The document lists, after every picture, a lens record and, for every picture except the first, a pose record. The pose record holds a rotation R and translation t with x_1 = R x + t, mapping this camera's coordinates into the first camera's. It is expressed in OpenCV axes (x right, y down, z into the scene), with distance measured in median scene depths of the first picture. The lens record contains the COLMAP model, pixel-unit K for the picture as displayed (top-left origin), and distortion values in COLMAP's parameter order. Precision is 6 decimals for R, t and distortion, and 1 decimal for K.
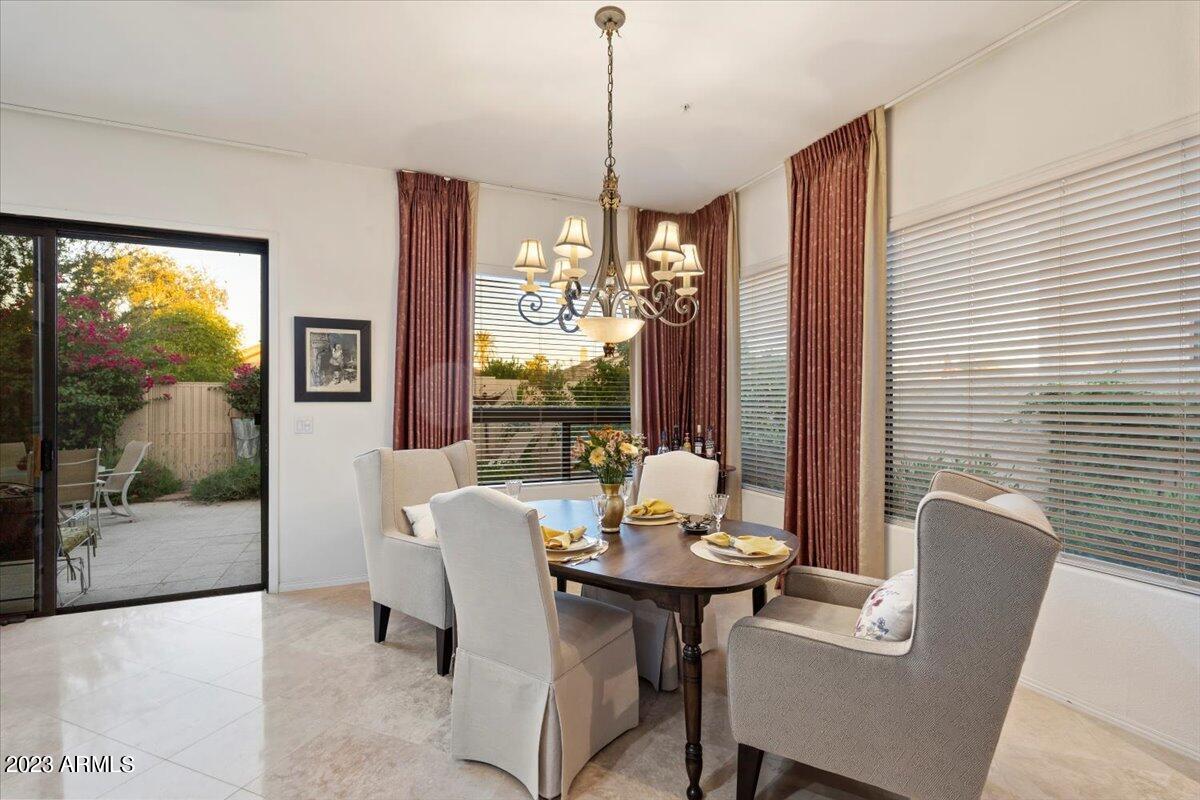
lens RADIAL K [[537.2, 0, 600.0], [0, 537.2, 400.0], [0, 0, 1]] dist [0.001257, -0.000088]
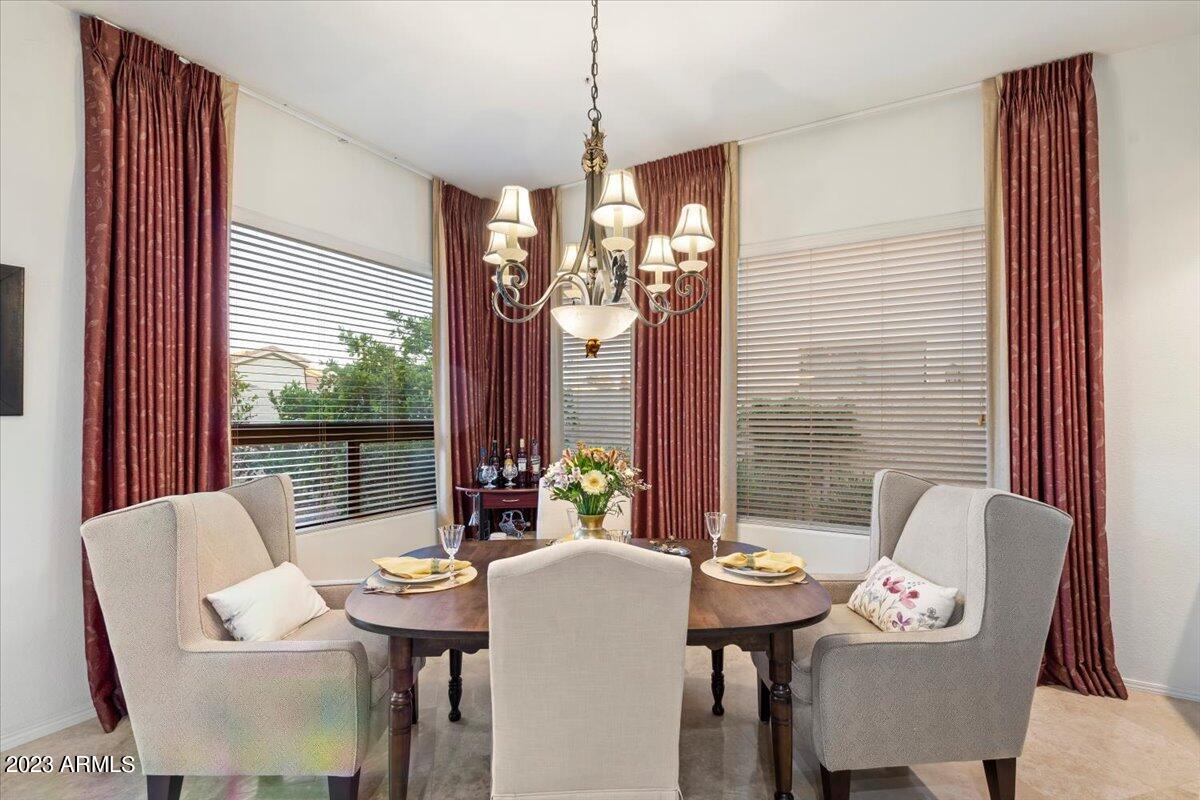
lens RADIAL K [[555.1, 0, 599.8], [0, 555.1, 408.9], [0, 0, 1]] dist [0.000116, 0.000674]
pose [[0.808947, 0.000067, 0.587881, -0.316886], [0.002982, 0.999987, -0.004216, 0.000904], [-0.587874, 0.005163, 0.808936, 0.219703]]
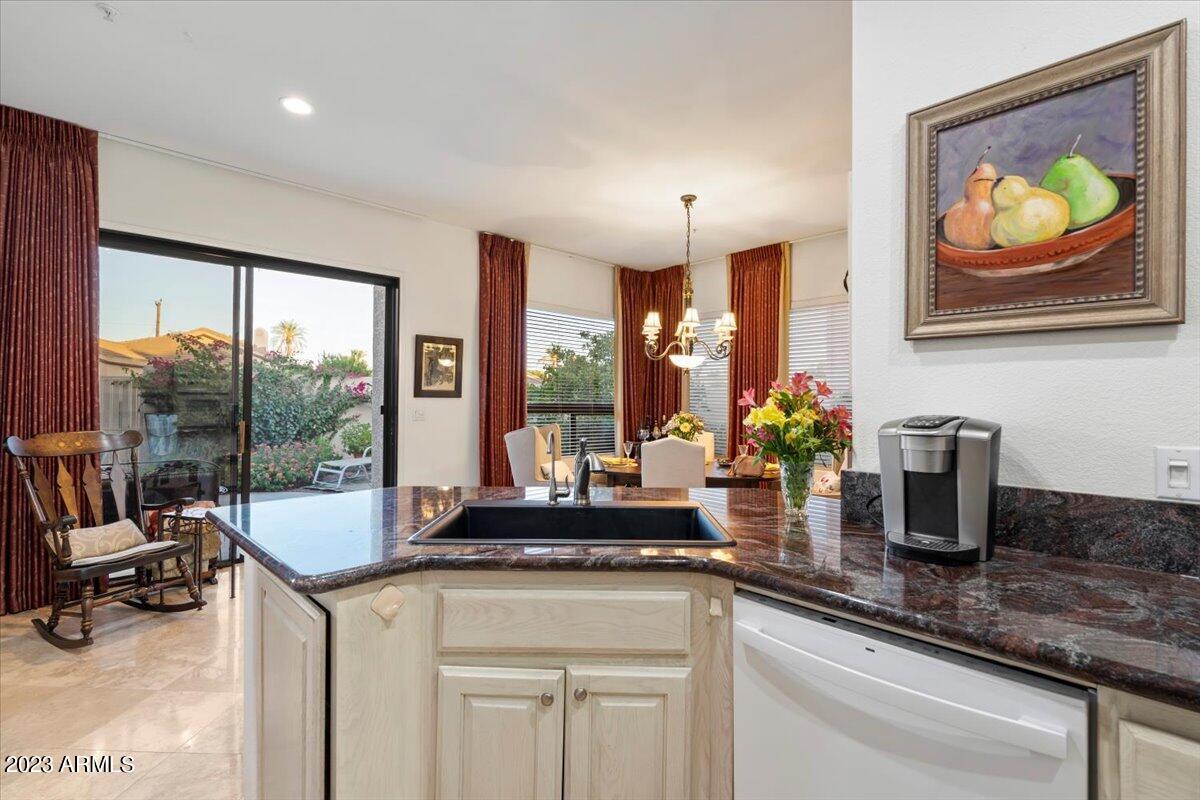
lens RADIAL K [[541.6, 0, 602.8], [0, 541.6, 396.5], [0, 0, 1]] dist [0.000570, -0.000003]
pose [[0.940522, 0.009775, 0.339593, -0.623208], [-0.008170, 0.999948, -0.006154, 0.006259], [-0.339635, 0.003013, 0.940552, -0.478448]]
